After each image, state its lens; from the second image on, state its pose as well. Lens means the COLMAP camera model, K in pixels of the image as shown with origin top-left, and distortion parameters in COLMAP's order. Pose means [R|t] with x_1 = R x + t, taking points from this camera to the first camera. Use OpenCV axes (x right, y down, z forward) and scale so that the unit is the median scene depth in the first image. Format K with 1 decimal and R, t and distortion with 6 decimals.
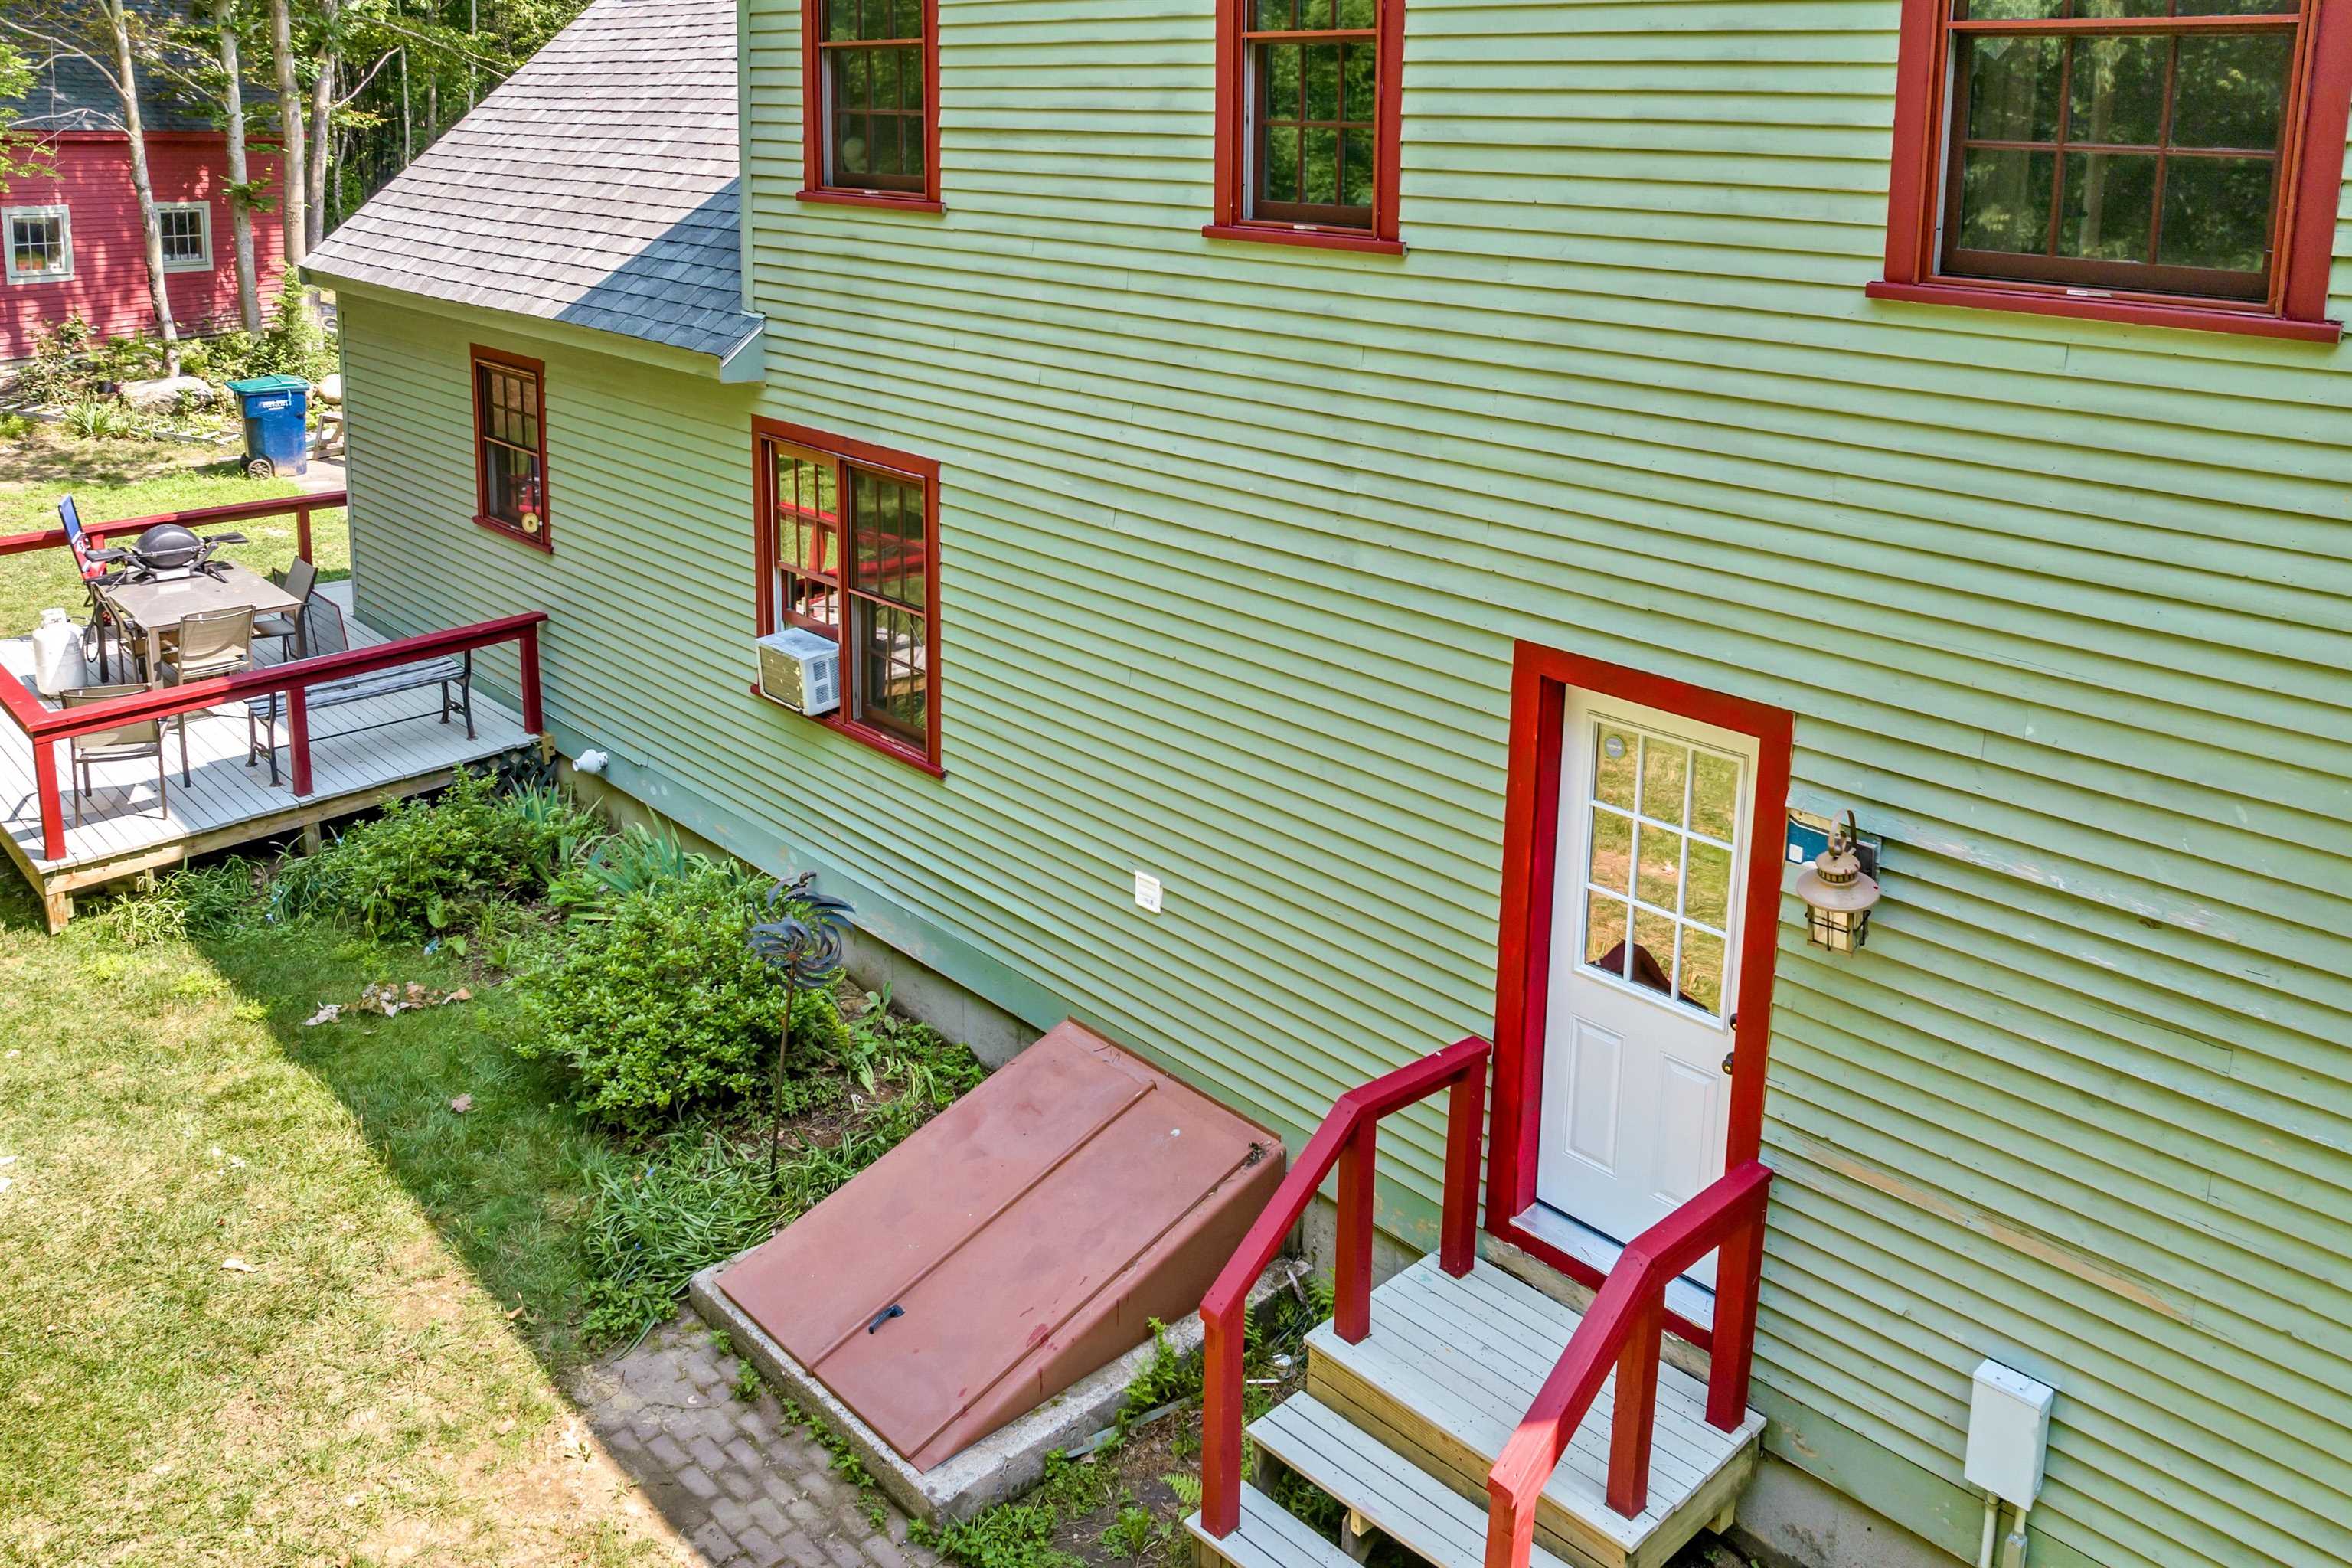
lens RADIAL K [[1716.8, 0, 1223.6], [0, 1716.8, 796.1], [0, 0, 1]] dist [-0.044203, 0.006139]
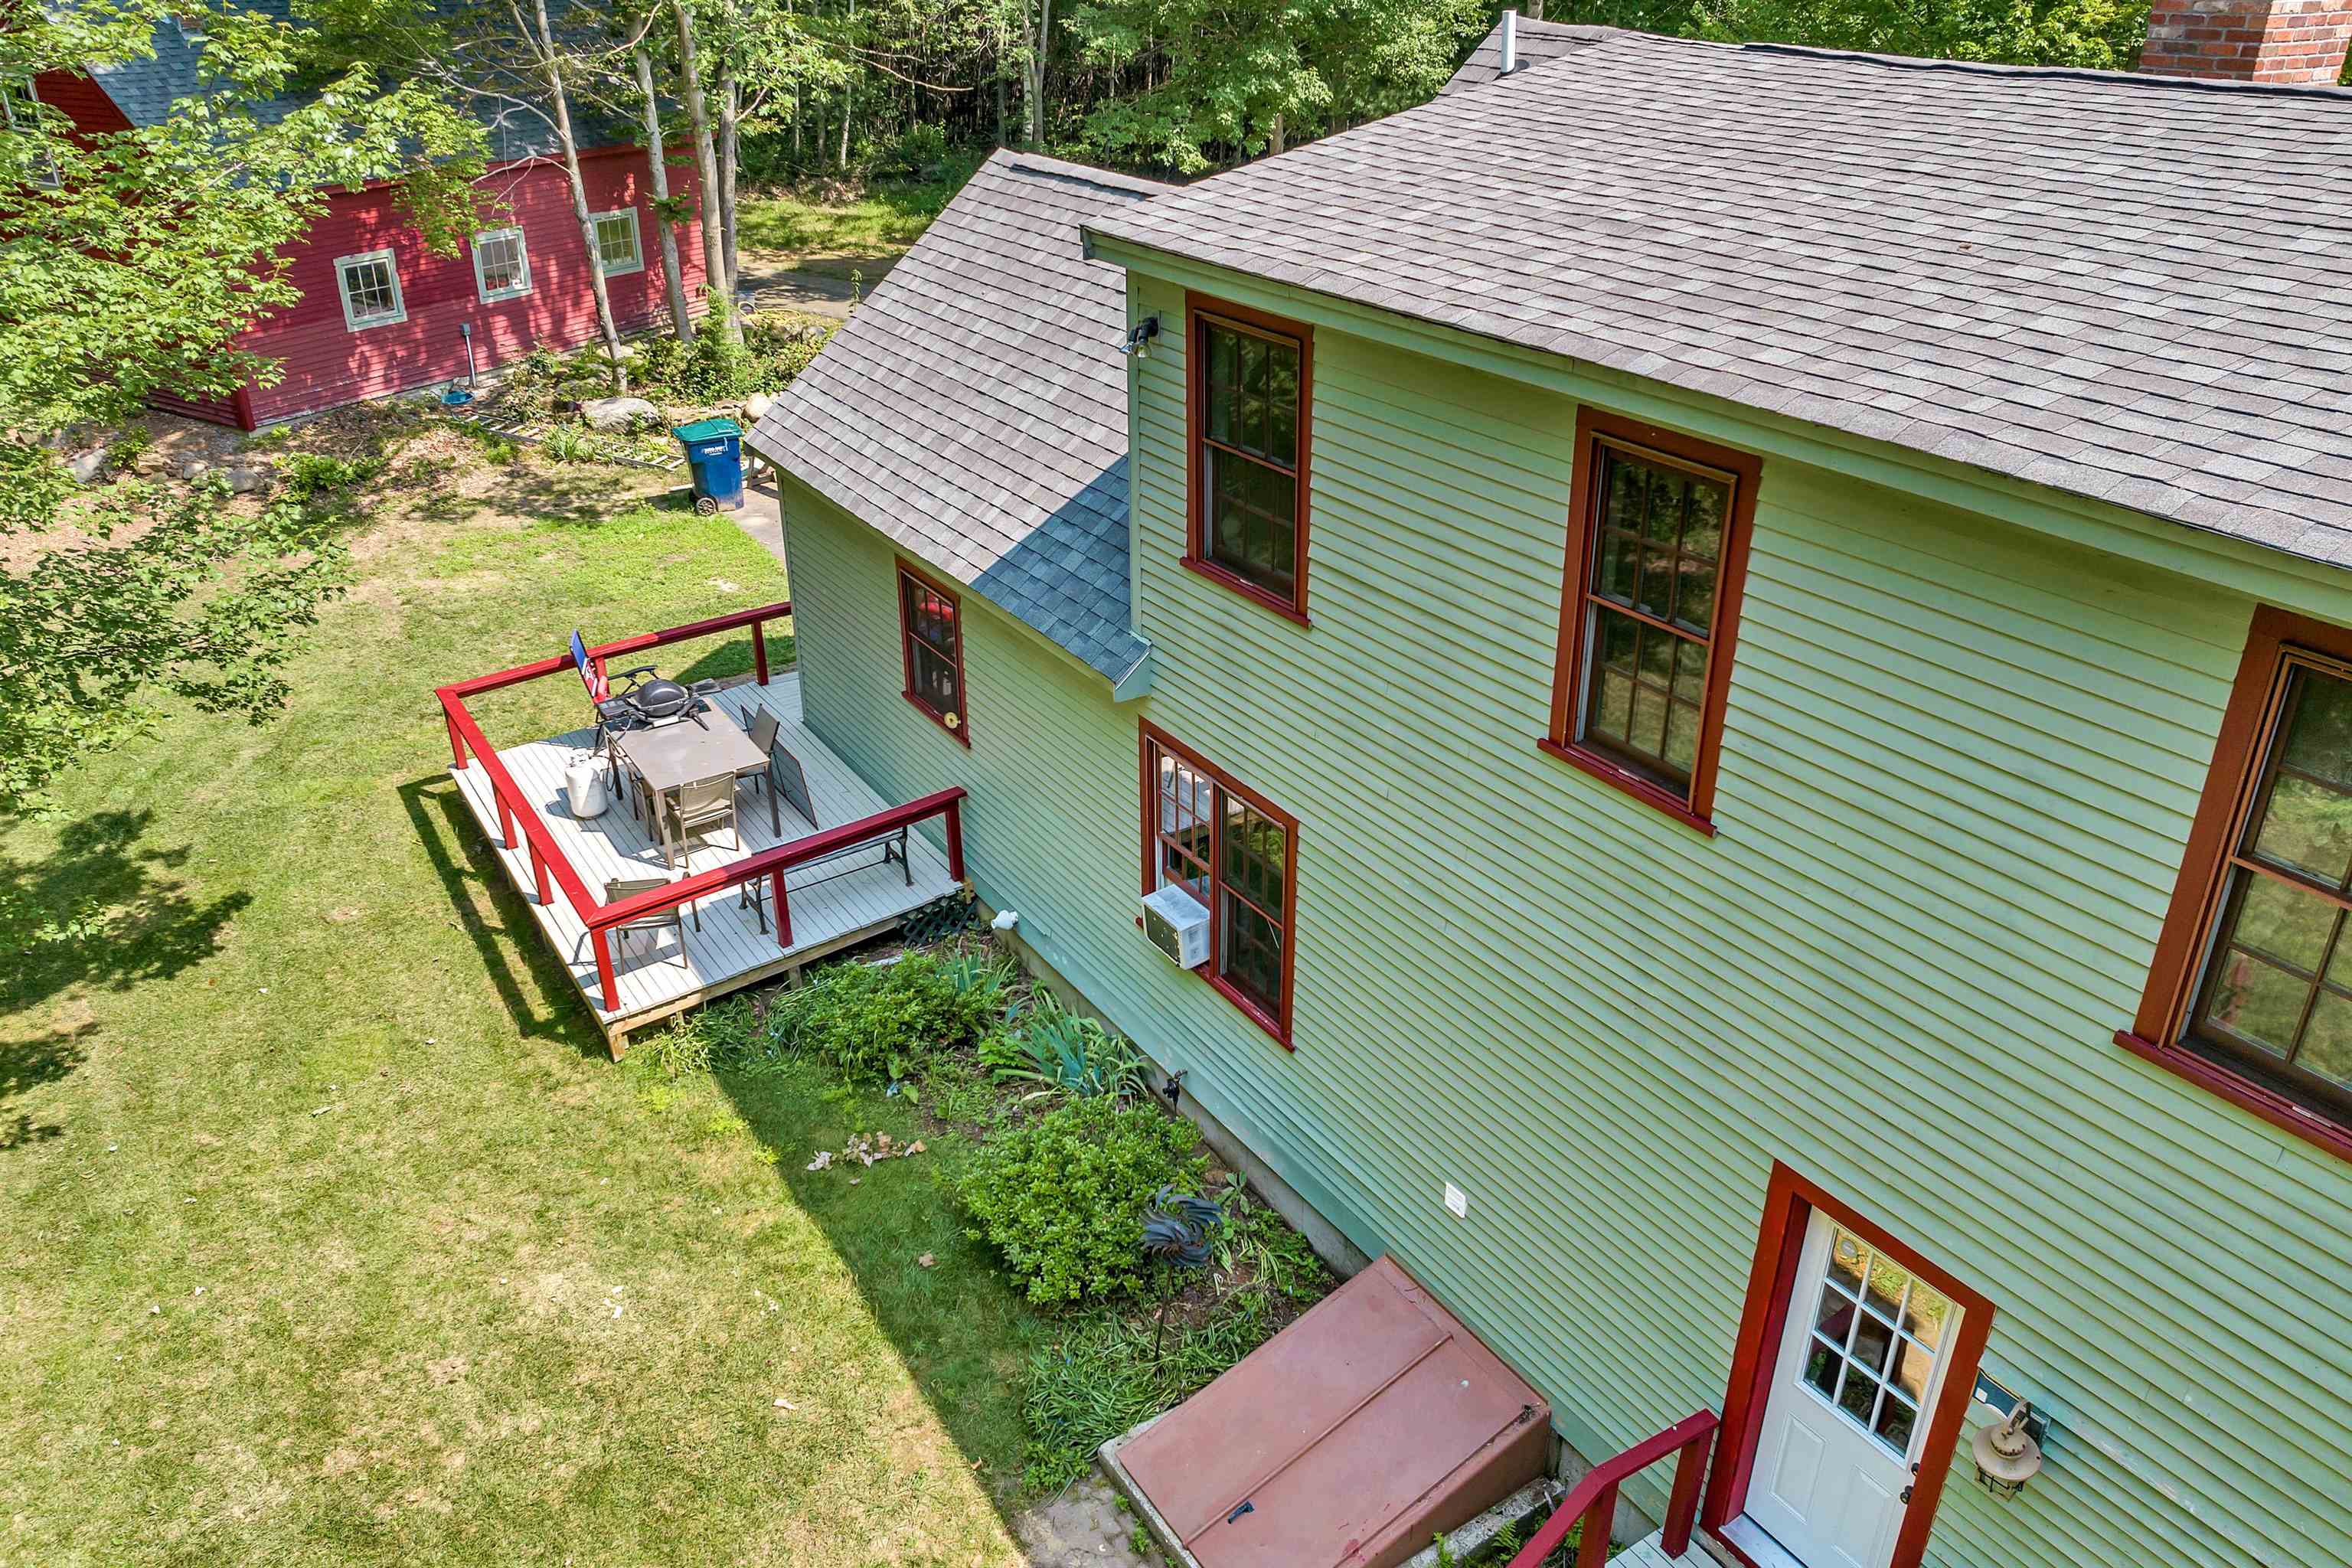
lens RADIAL K [[1661.4, 0, 1217.9], [0, 1661.4, 781.1], [0, 0, 1]] dist [-0.035189, -0.004563]
pose [[0.981184, 0.072697, -0.178866, -0.018369], [-0.020468, 0.960352, 0.278038, -0.503897], [0.191987, -0.269146, 0.943770, -0.071564]]
